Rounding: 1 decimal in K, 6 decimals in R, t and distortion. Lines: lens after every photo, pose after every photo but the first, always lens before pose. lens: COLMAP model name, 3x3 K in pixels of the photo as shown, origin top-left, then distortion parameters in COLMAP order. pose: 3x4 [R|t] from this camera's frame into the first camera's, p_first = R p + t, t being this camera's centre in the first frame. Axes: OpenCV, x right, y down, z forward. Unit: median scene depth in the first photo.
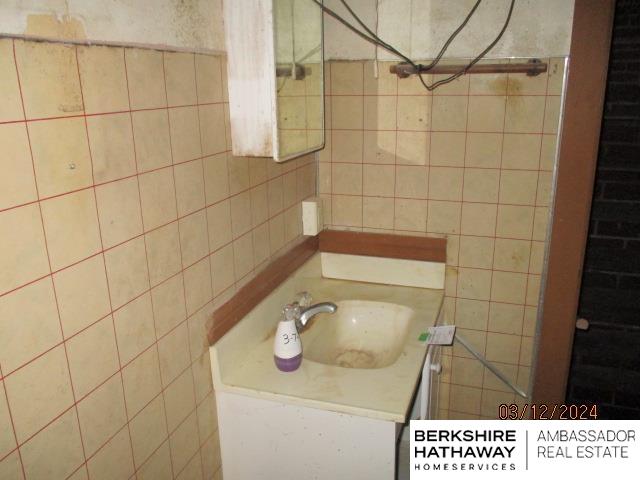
lens RADIAL K [[539.8, 0, 320.0], [0, 539.8, 240.0], [0, 0, 1]] dist [-0.000861, 0.002625]
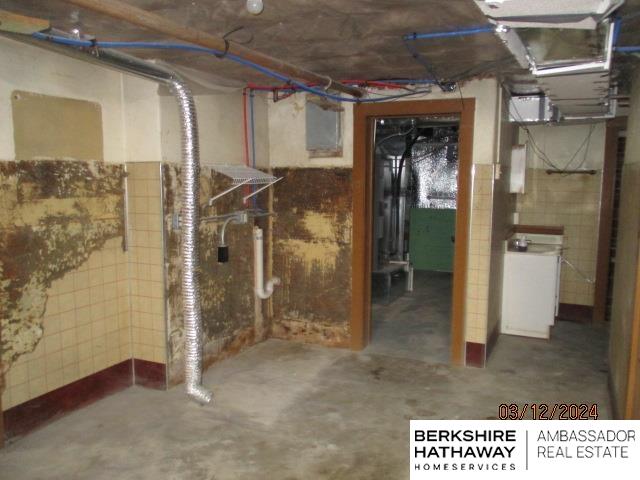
lens RADIAL K [[539.8, 0, 320.0], [0, 539.8, 240.0], [0, 0, 1]] dist [-0.000861, 0.002625]
pose [[0.997885, 0.028864, -0.058240, -0.932062], [-0.038130, 0.985579, -0.164865, 0.611113], [0.052641, 0.166737, 0.984595, -1.991046]]
